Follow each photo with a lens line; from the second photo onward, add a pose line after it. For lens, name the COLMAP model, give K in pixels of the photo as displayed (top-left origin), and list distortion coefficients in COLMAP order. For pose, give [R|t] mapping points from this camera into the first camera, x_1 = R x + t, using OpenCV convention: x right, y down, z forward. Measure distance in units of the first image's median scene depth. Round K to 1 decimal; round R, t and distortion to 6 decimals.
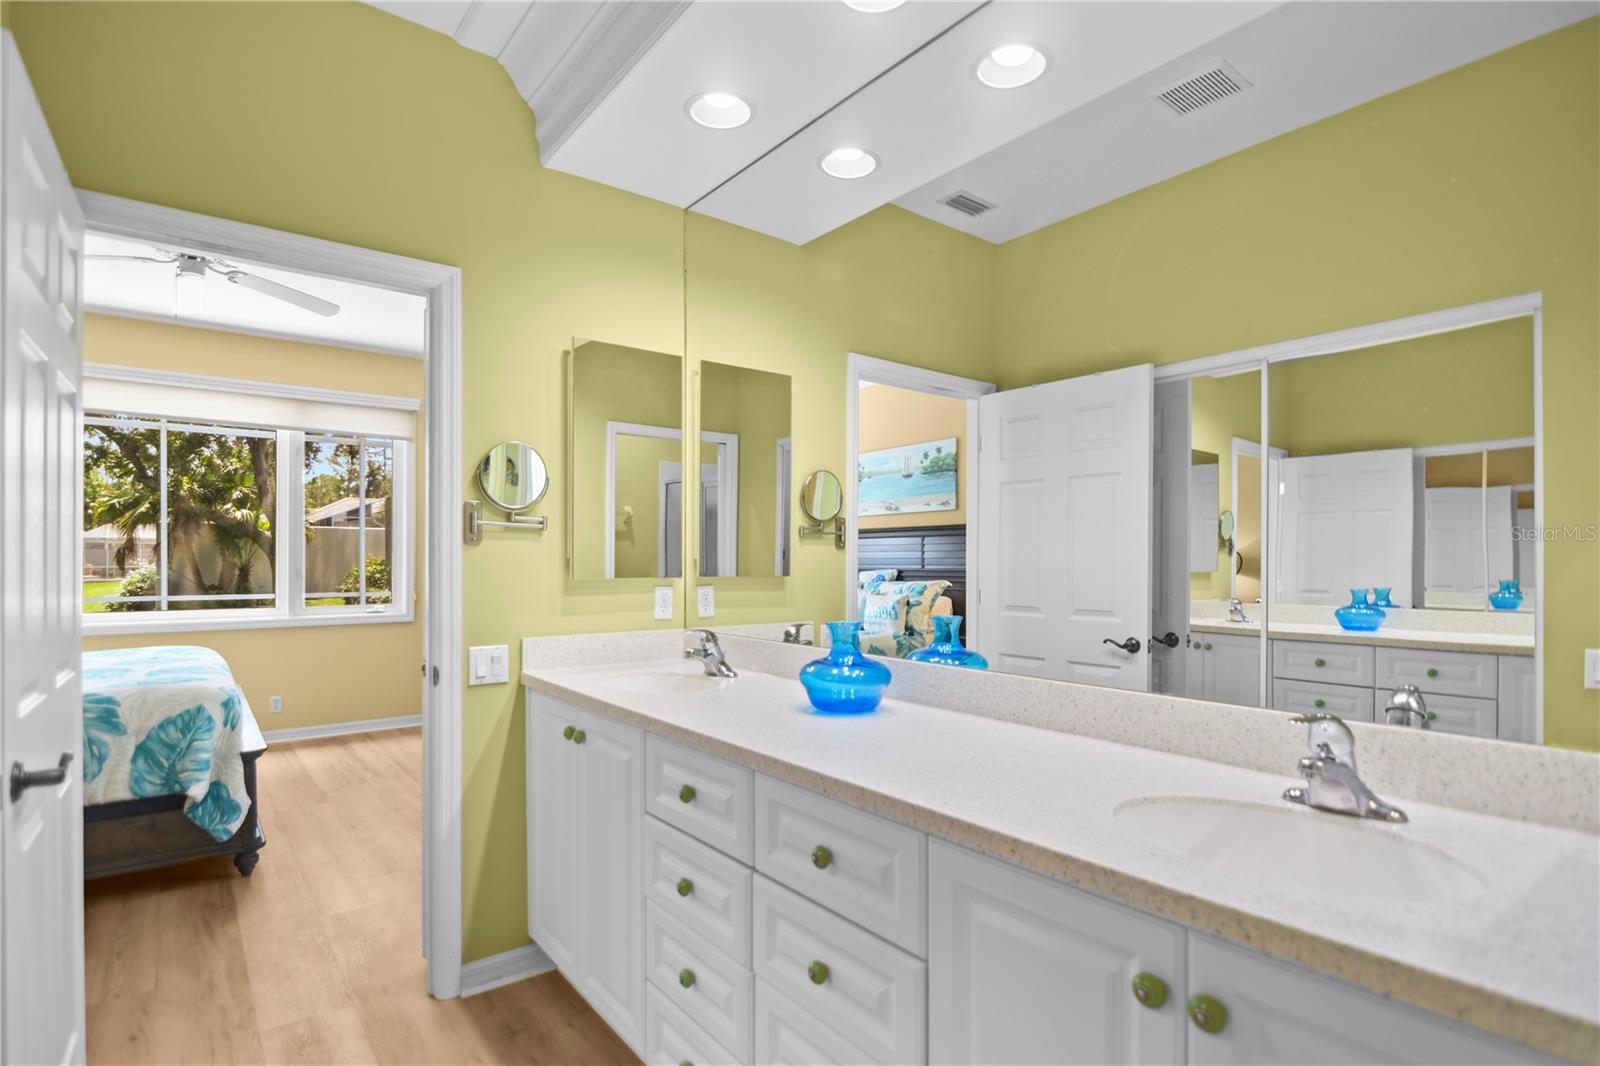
lens RADIAL K [[794.4, 0, 804.7], [0, 794.4, 574.7], [0, 0, 1]] dist [-0.004316, -0.005150]
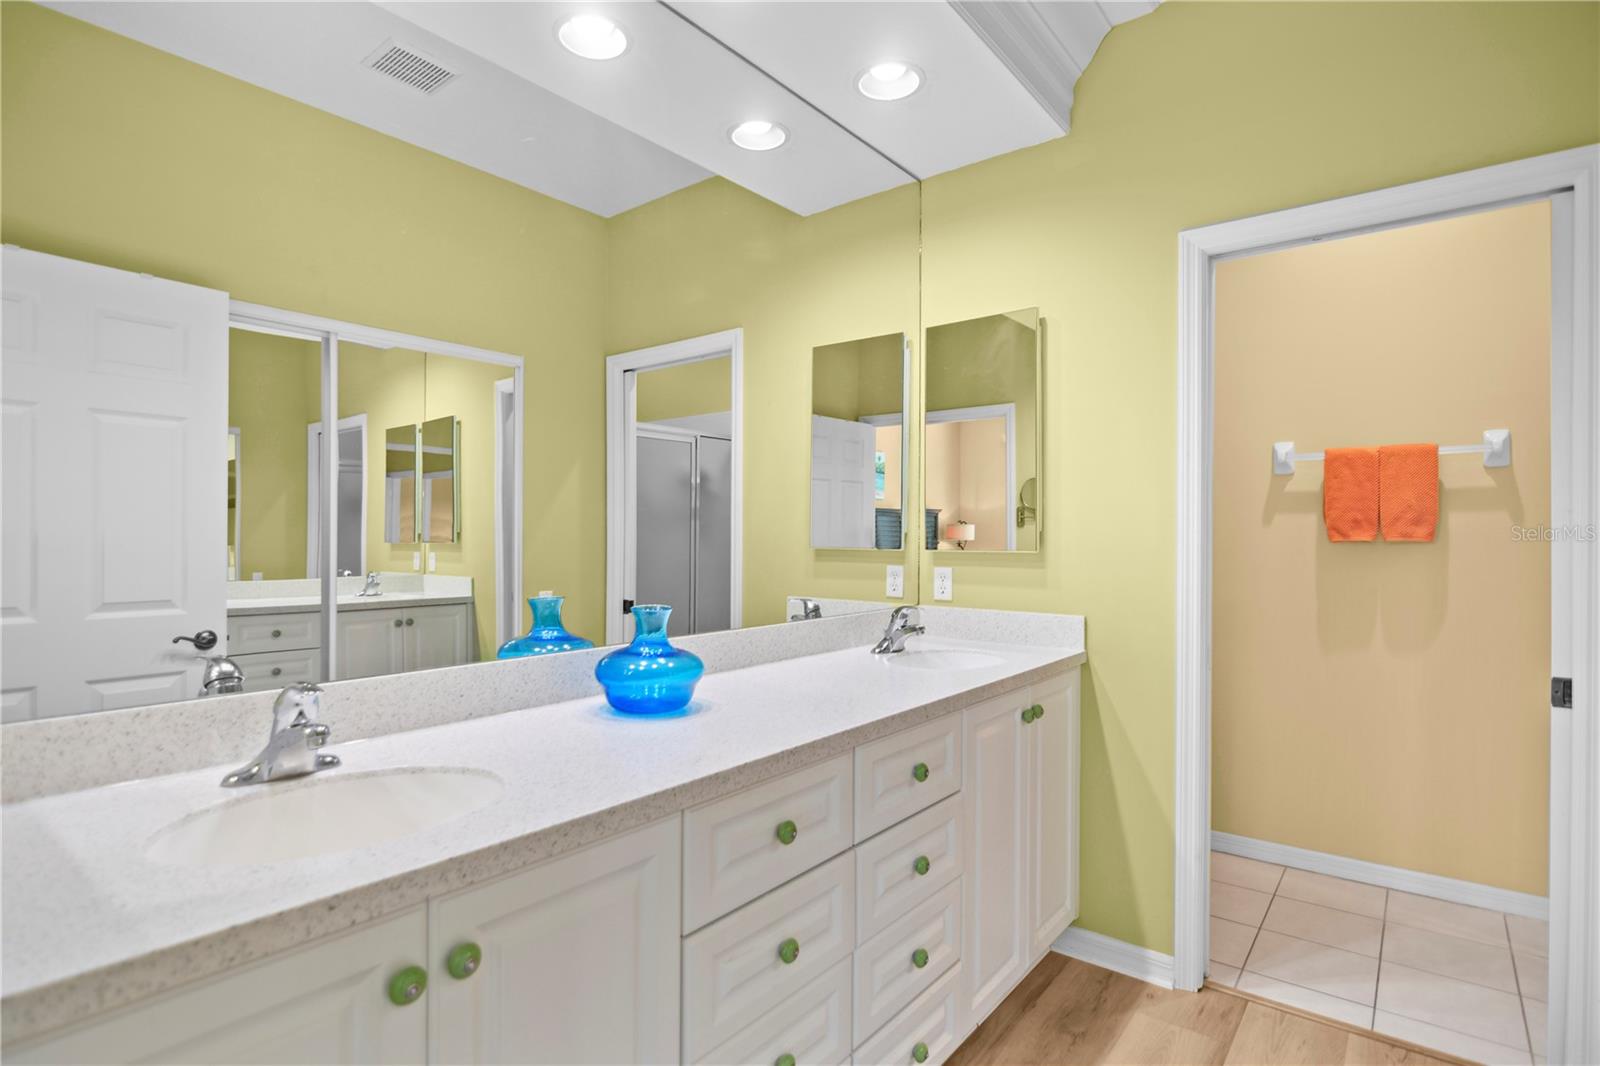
lens RADIAL K [[794.4, 0, 792.5], [0, 794.4, 534.3], [0, 0, 1]] dist [-0.004316, -0.005150]
pose [[-0.224834, -0.000694, 0.974397, -0.808403], [0.011417, 0.999929, 0.003347, -0.018864], [-0.974330, 0.011877, -0.224810, 1.033284]]
